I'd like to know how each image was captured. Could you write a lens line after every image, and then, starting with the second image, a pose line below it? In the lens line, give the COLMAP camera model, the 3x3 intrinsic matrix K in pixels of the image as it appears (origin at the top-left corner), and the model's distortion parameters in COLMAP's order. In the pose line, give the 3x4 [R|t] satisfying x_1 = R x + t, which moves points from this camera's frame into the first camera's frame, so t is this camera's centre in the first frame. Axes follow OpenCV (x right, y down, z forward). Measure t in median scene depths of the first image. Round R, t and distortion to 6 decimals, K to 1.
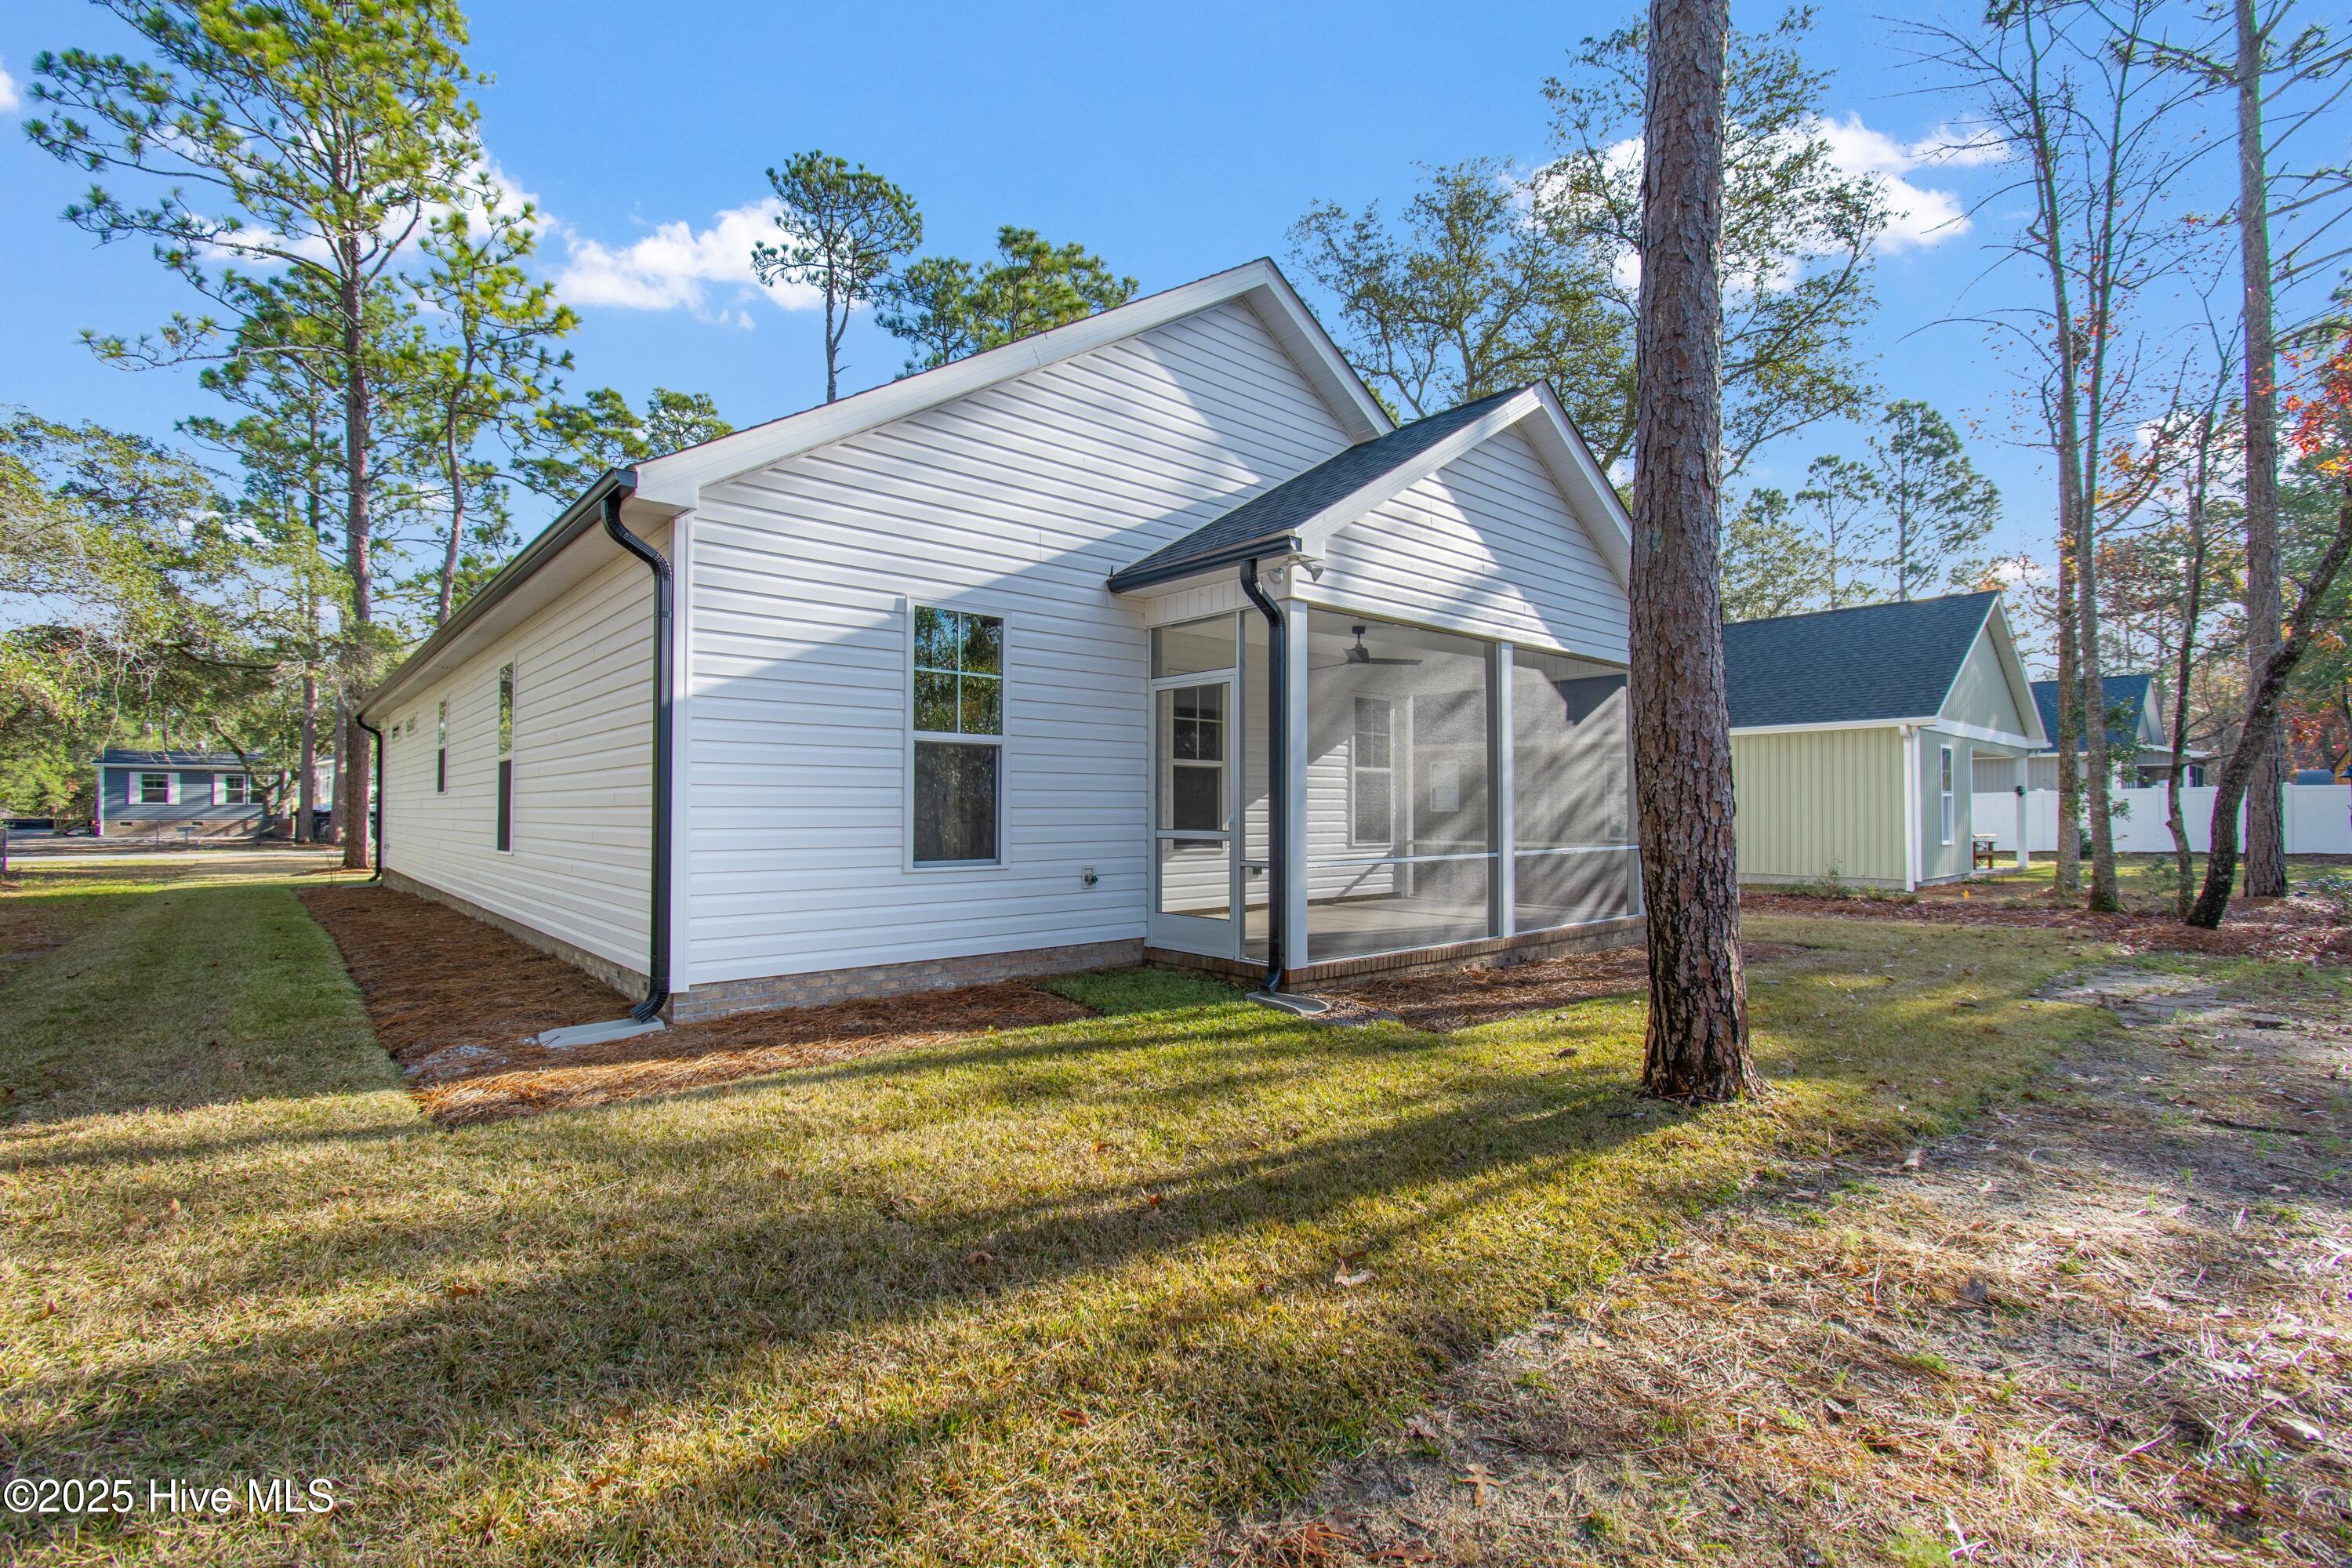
lens RADIAL K [[1055.1, 0, 1176.0], [0, 1055.1, 784.0], [0, 0, 1]] dist [0.001012, -0.000063]
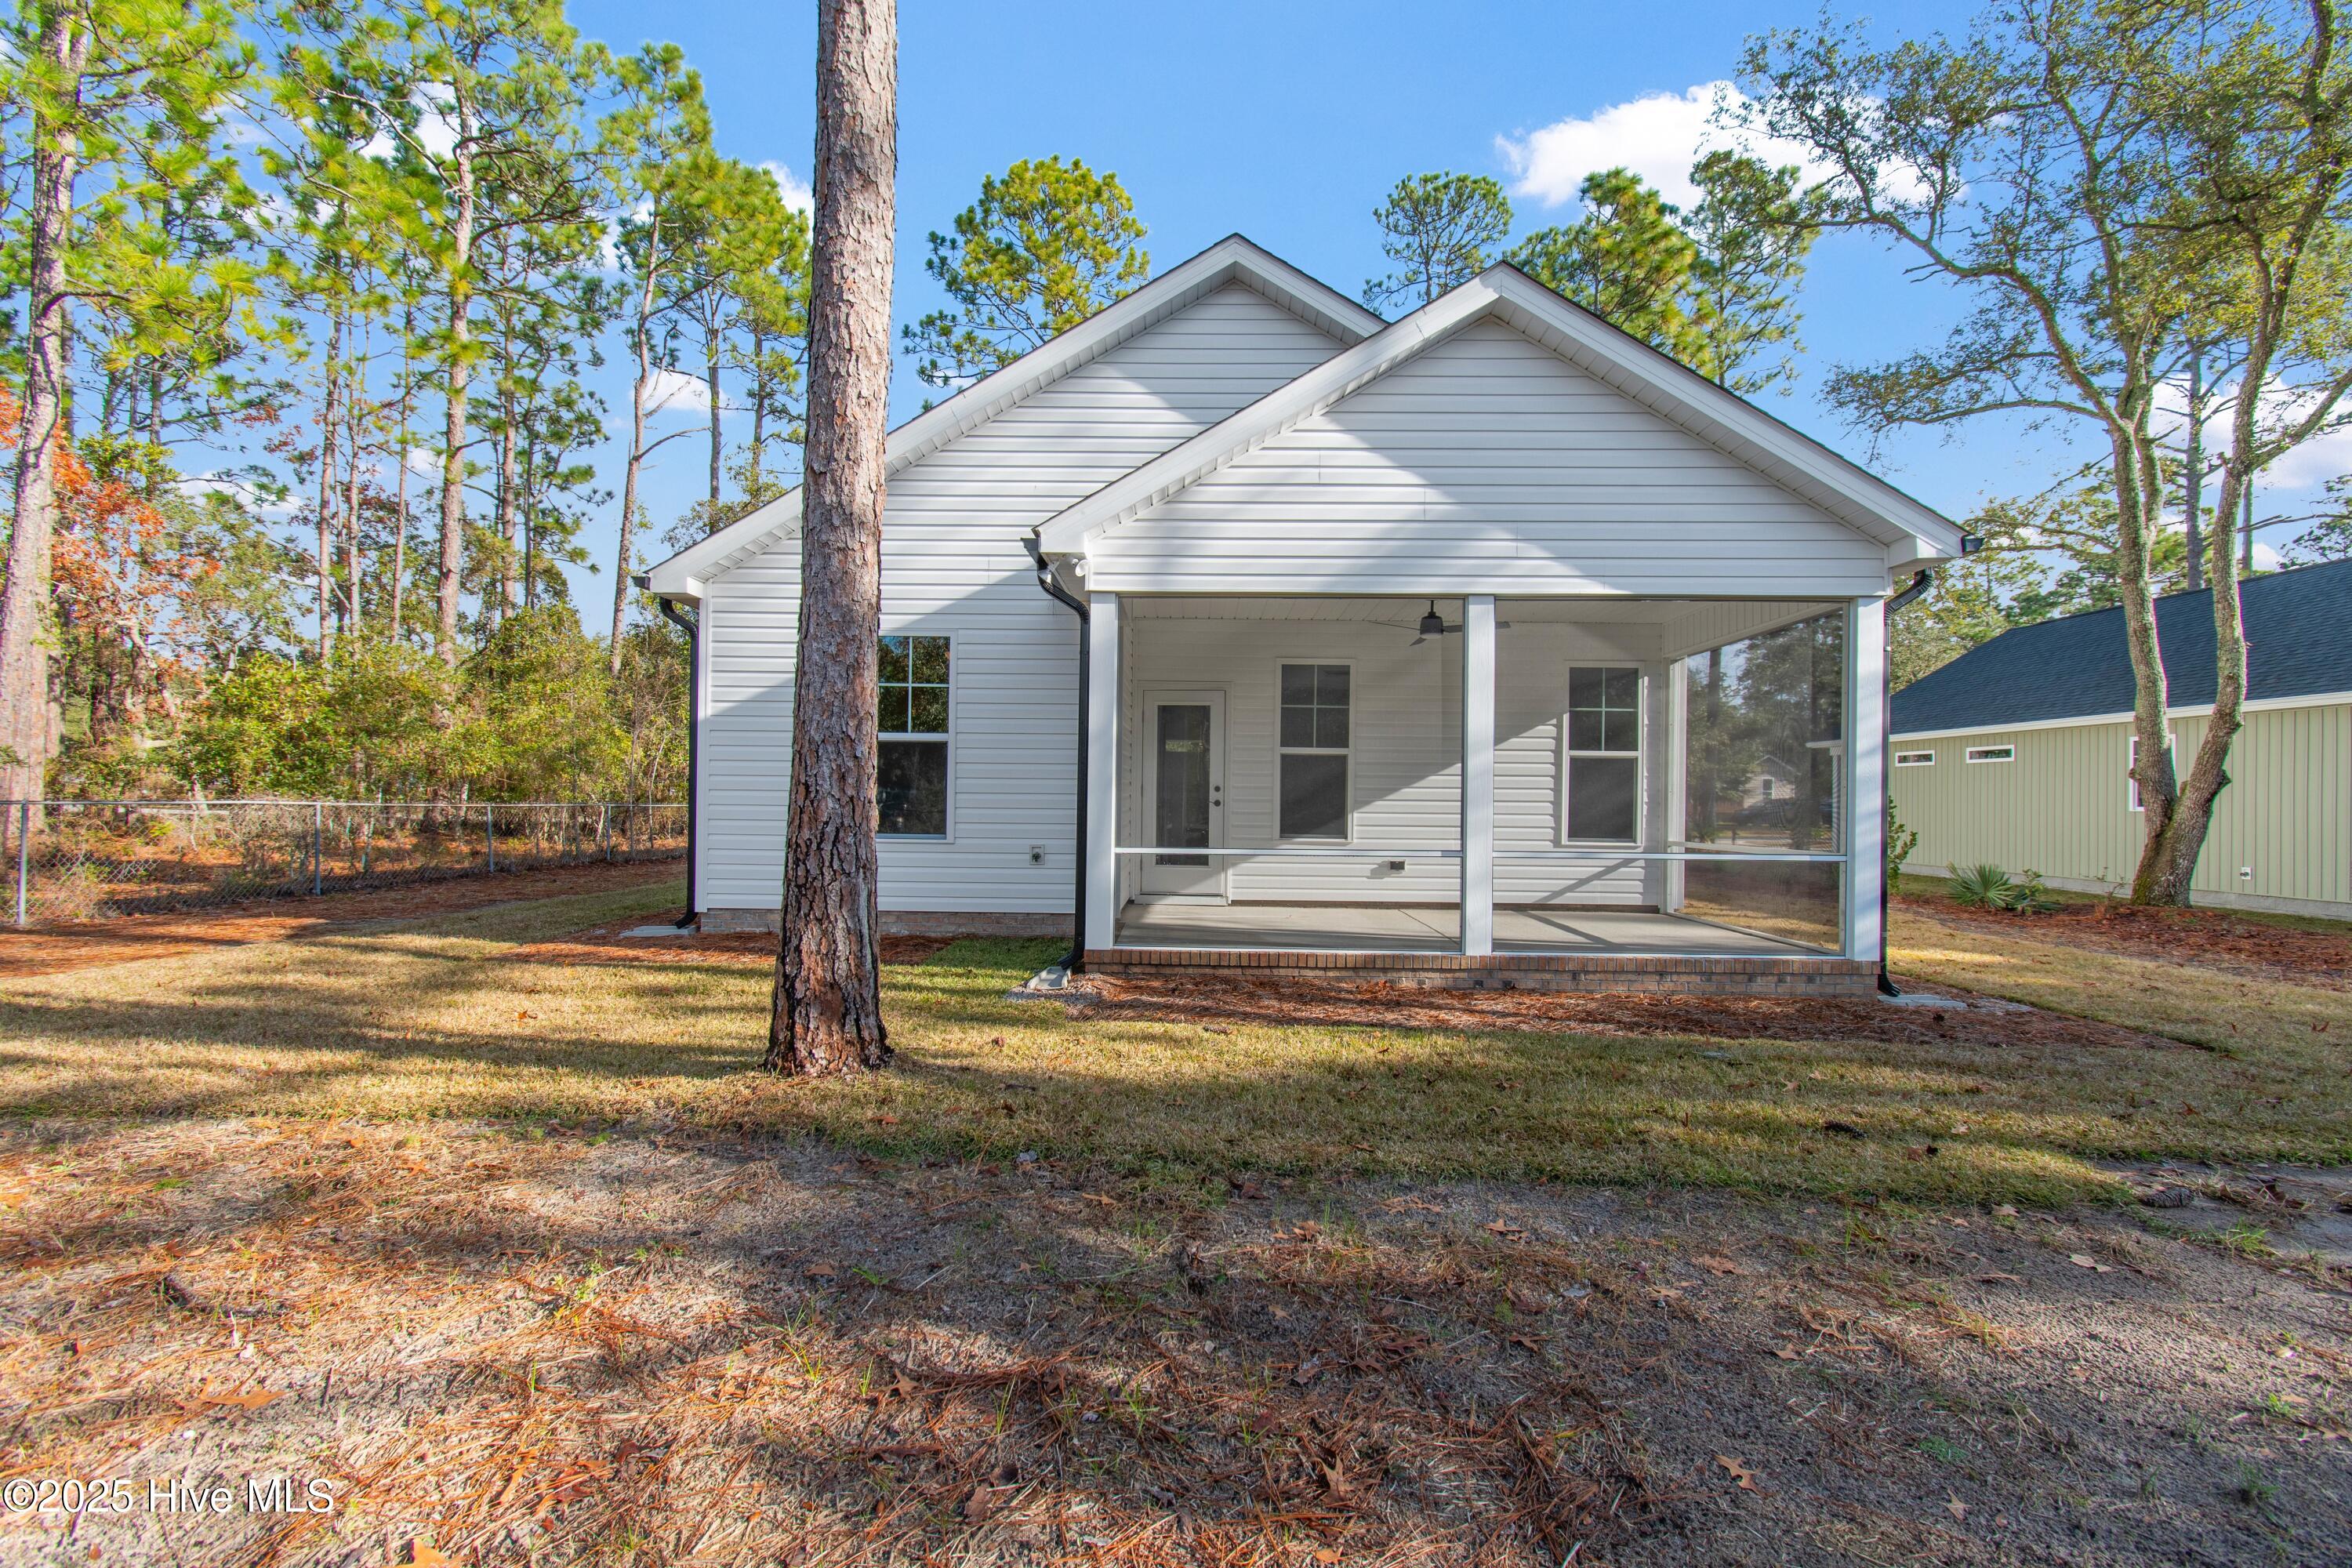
lens RADIAL K [[1055.1, 0, 1176.0], [0, 1055.1, 784.0], [0, 0, 1]] dist [0.001012, -0.000063]
pose [[0.728519, -0.001528, -0.685024, 0.852895], [0.005185, 0.999981, 0.003283, 0.009514], [0.685006, -0.005944, 0.728513, 0.292221]]
